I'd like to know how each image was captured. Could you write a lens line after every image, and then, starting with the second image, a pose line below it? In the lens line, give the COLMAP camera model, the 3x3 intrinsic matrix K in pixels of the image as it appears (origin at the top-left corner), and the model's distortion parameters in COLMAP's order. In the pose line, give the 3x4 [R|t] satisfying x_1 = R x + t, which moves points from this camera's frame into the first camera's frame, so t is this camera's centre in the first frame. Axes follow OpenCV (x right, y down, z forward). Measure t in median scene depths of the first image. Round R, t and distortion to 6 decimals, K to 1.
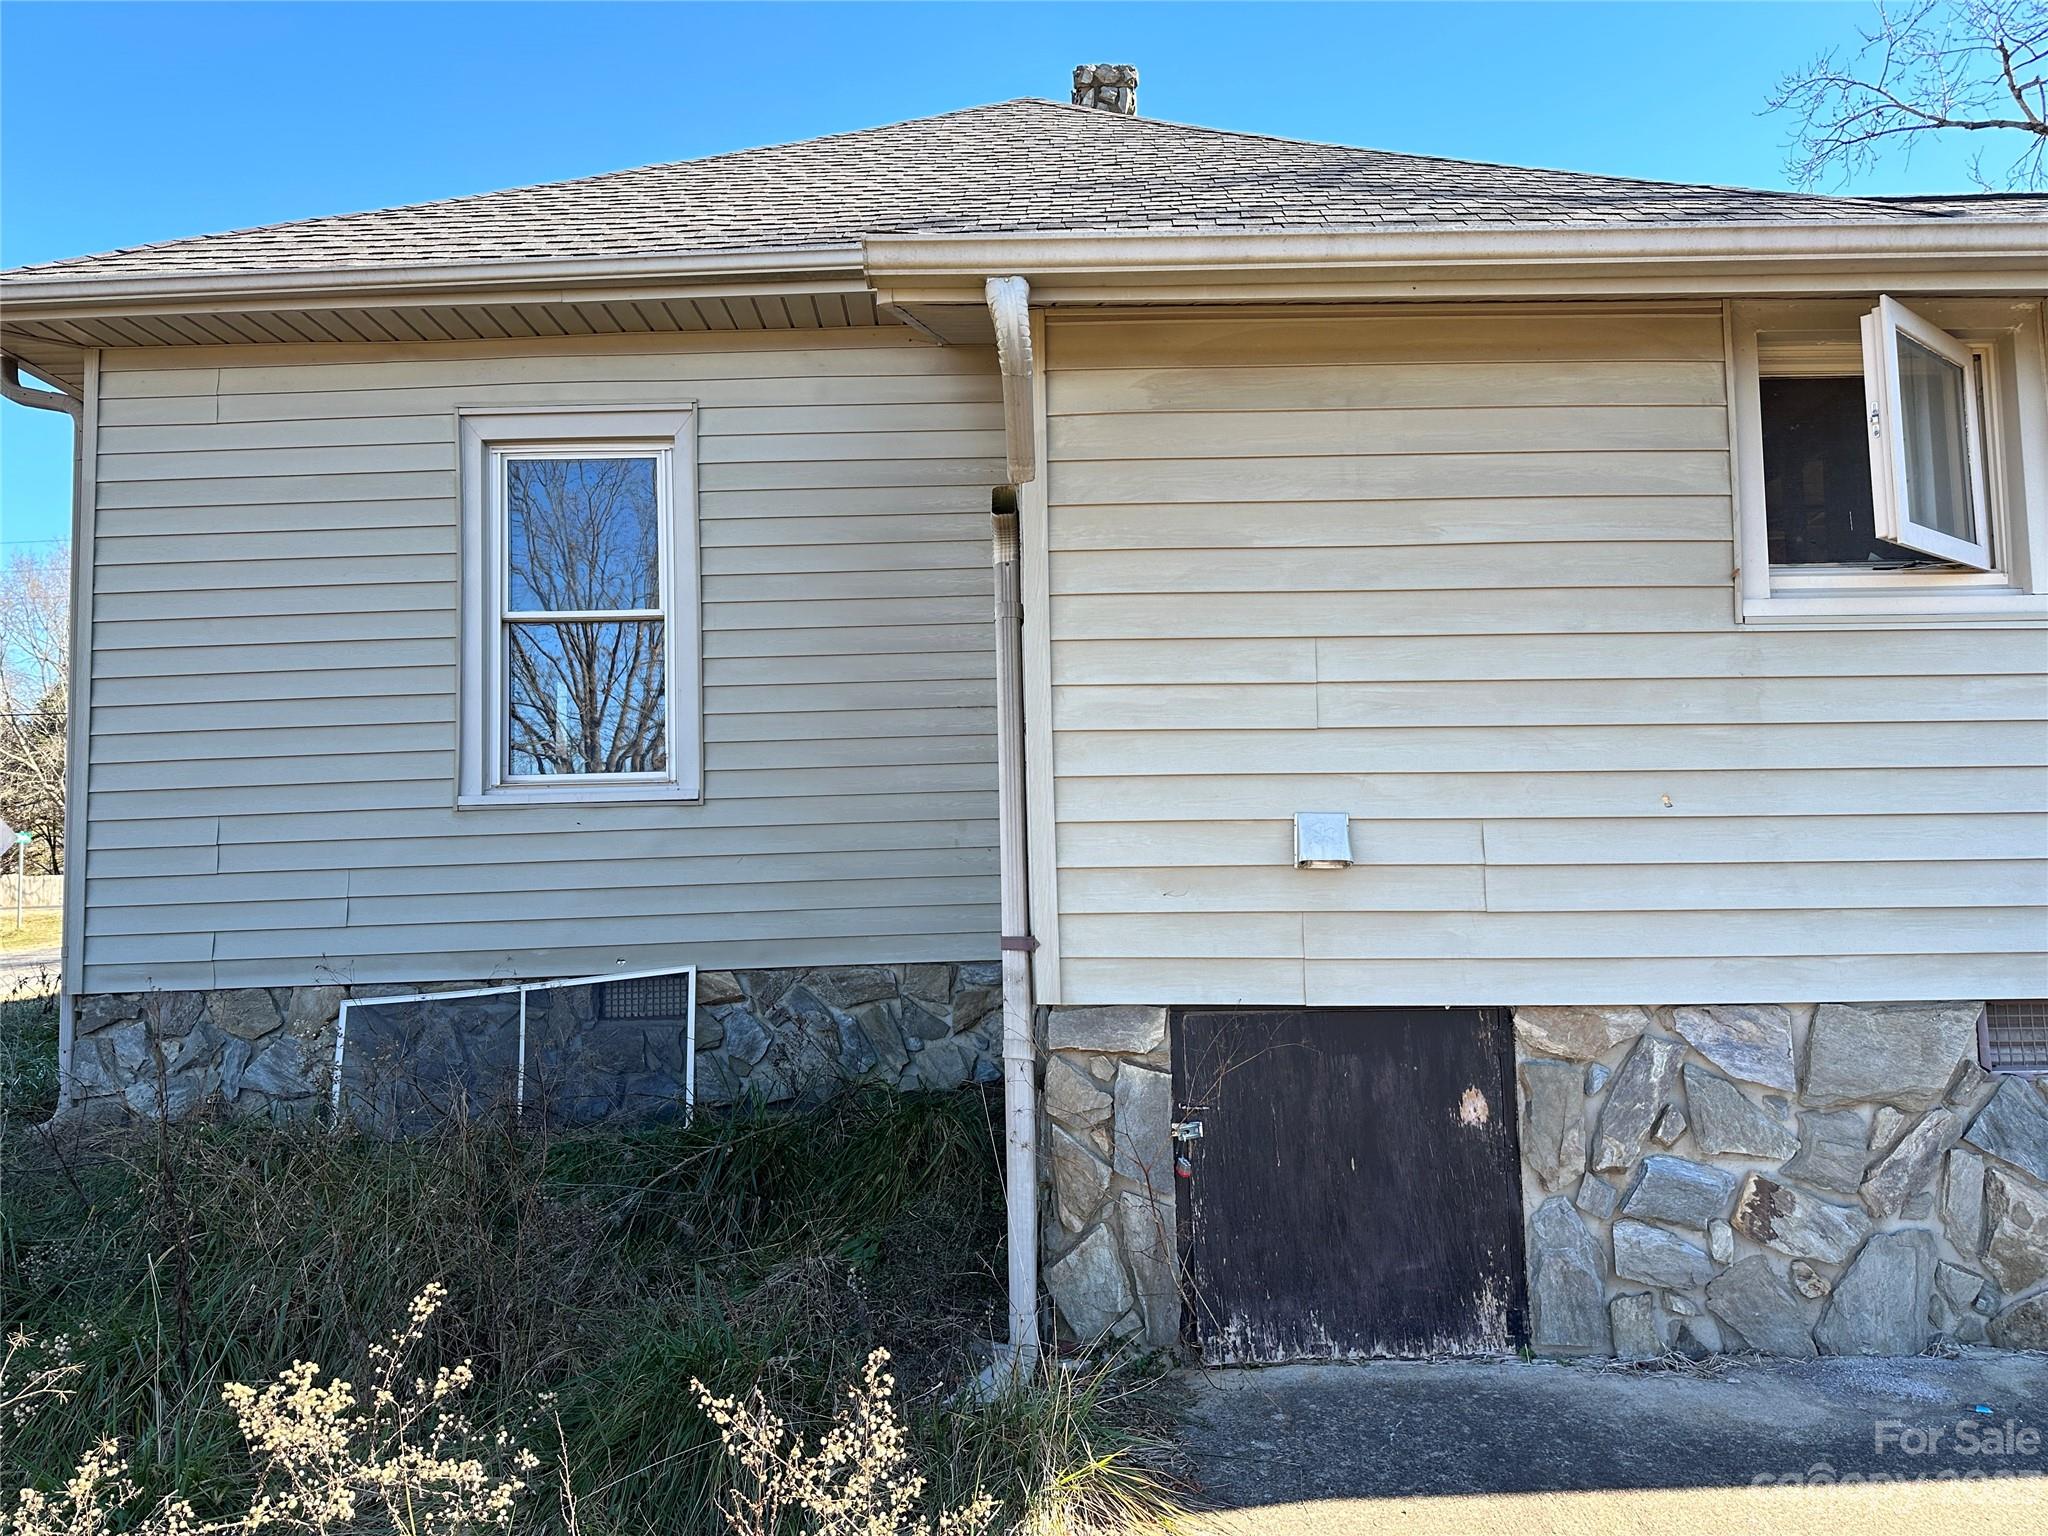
lens RADIAL K [[1440.4, 0, 1032.4], [0, 1440.4, 780.2], [0, 0, 1]] dist [0.052601, -0.047667]
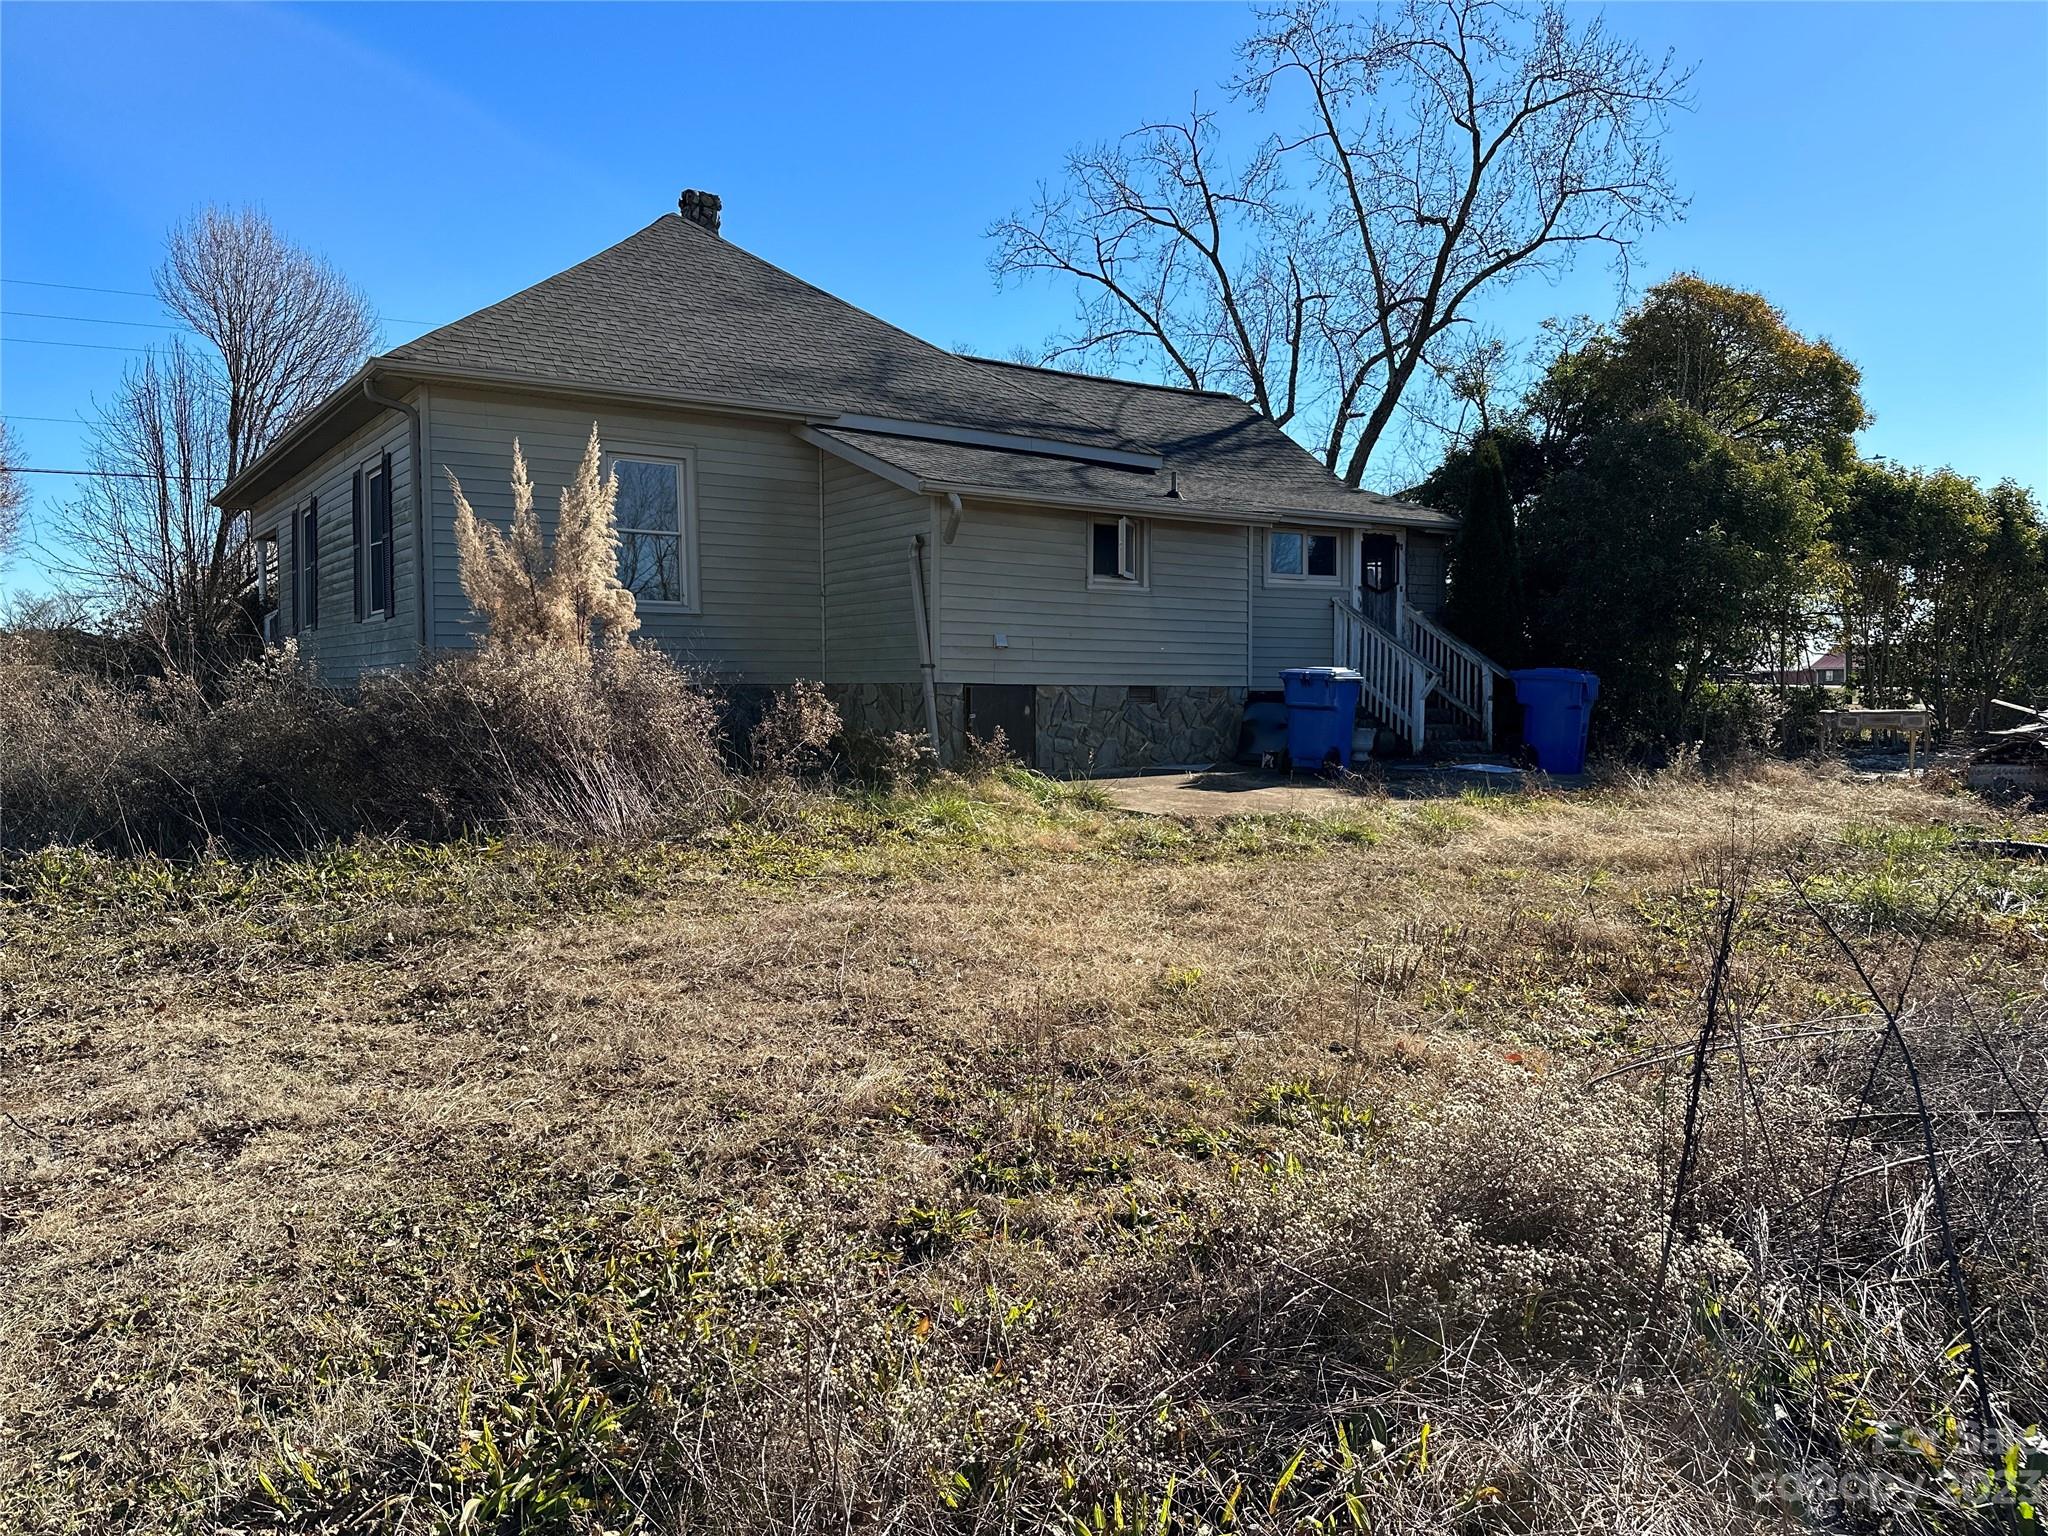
lens RADIAL K [[1440.4, 0, 1032.4], [0, 1440.4, 780.2], [0, 0, 1]] dist [0.052601, -0.047667]
pose [[0.817093, -0.016957, 0.576256, -1.934374], [-0.059969, 0.991645, 0.114213, -0.034127], [-0.573378, -0.127880, 0.809249, -2.190848]]
